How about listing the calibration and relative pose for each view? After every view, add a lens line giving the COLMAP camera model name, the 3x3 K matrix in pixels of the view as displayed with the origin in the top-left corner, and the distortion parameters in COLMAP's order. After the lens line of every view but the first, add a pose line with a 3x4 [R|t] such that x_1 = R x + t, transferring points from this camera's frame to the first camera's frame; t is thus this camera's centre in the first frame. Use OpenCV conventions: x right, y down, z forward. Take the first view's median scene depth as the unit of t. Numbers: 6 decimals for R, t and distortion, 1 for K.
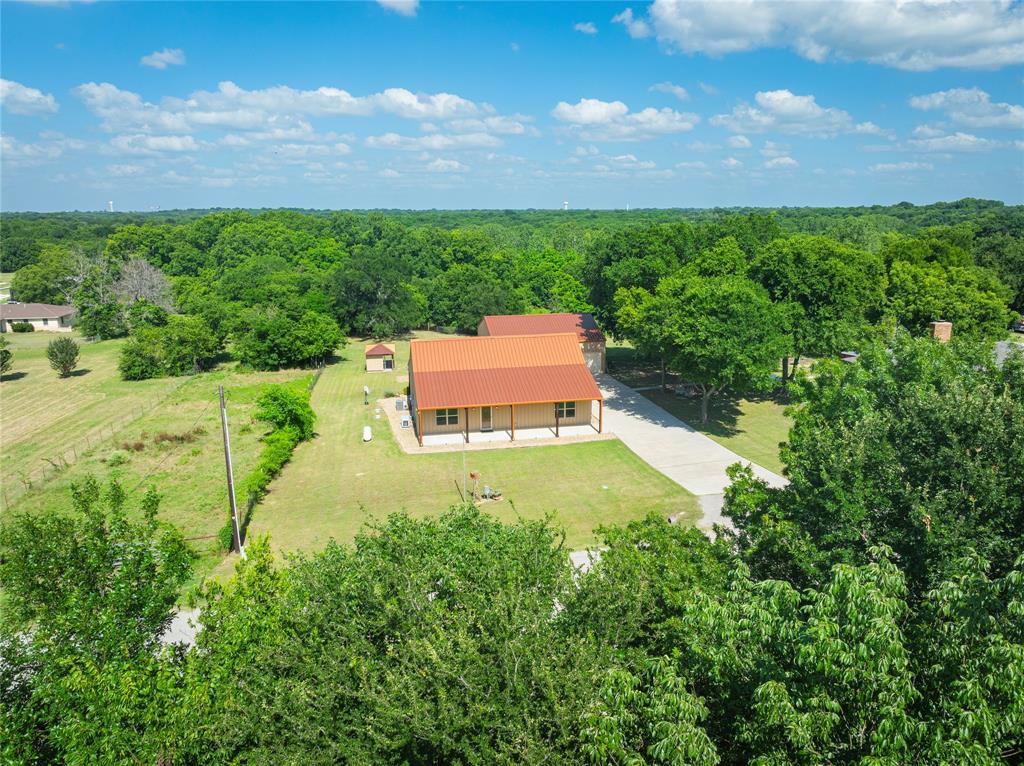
lens RADIAL K [[712.5, 0, 514.2], [0, 712.5, 384.5], [0, 0, 1]] dist [-0.013164, -0.004761]
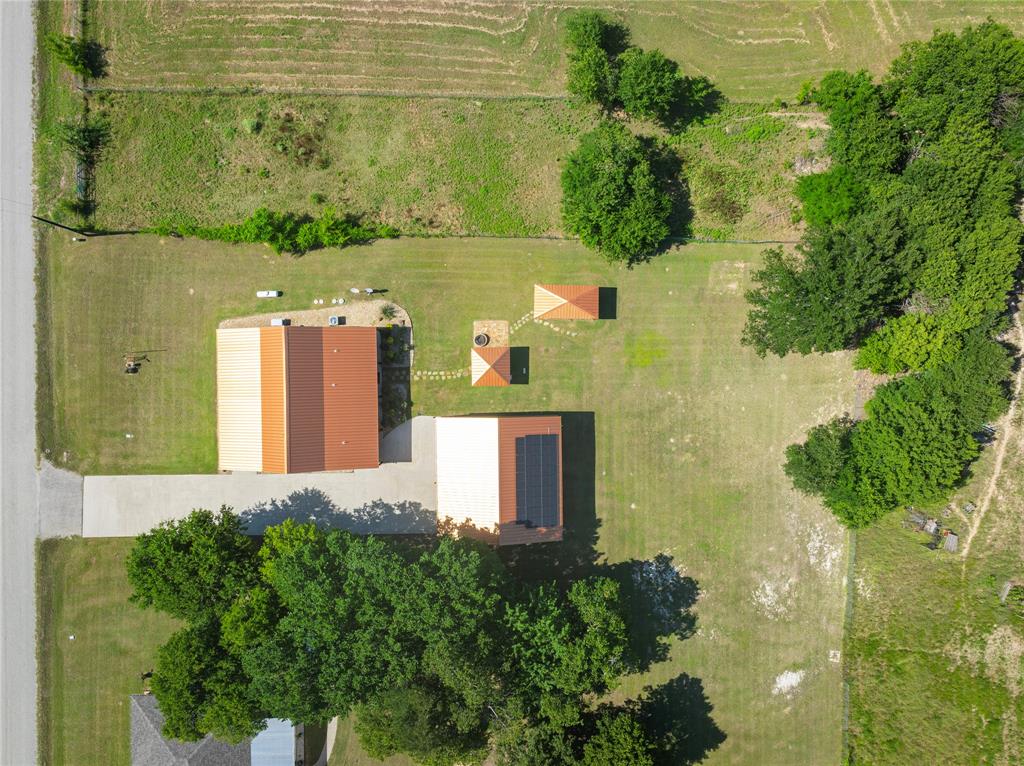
lens RADIAL K [[712.5, 0, 509.5], [0, 712.5, 383.3], [0, 0, 1]] dist [-0.013164, -0.004761]
pose [[-0.182747, 0.983067, 0.013505, -0.142415], [-0.221637, -0.054576, 0.973601, -1.323463], [0.957852, 0.174930, 0.227857, 1.155400]]
